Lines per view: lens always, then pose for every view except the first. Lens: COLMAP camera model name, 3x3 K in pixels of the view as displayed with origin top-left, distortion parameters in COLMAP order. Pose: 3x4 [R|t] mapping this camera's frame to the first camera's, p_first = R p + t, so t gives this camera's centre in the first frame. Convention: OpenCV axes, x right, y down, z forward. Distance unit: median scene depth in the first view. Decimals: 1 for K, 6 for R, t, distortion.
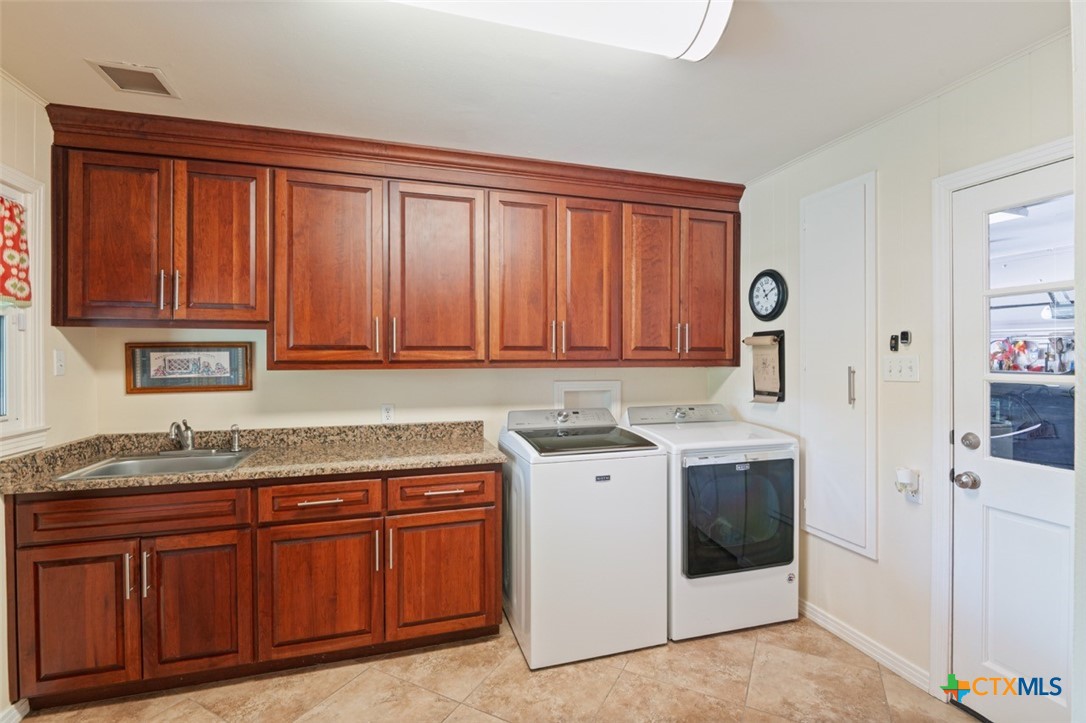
lens RADIAL K [[499.0, 0, 549.5], [0, 499.0, 358.6], [0, 0, 1]] dist [-0.005098, -0.003104]
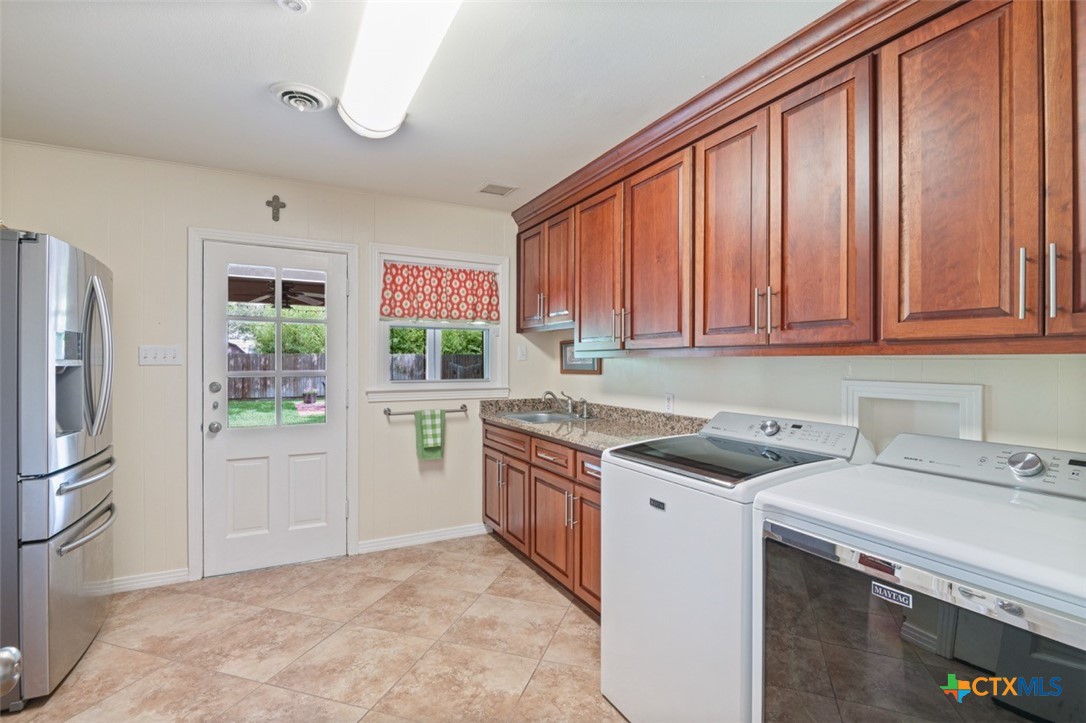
lens RADIAL K [[523.2, 0, 547.2], [0, 523.2, 363.4], [0, 0, 1]] dist [0.002852, -0.007591]
pose [[0.157547, 0.004283, -0.987502, 0.725392], [-0.005649, 0.999978, 0.003436, 0.030170], [0.987495, 0.005037, 0.157568, 0.631831]]
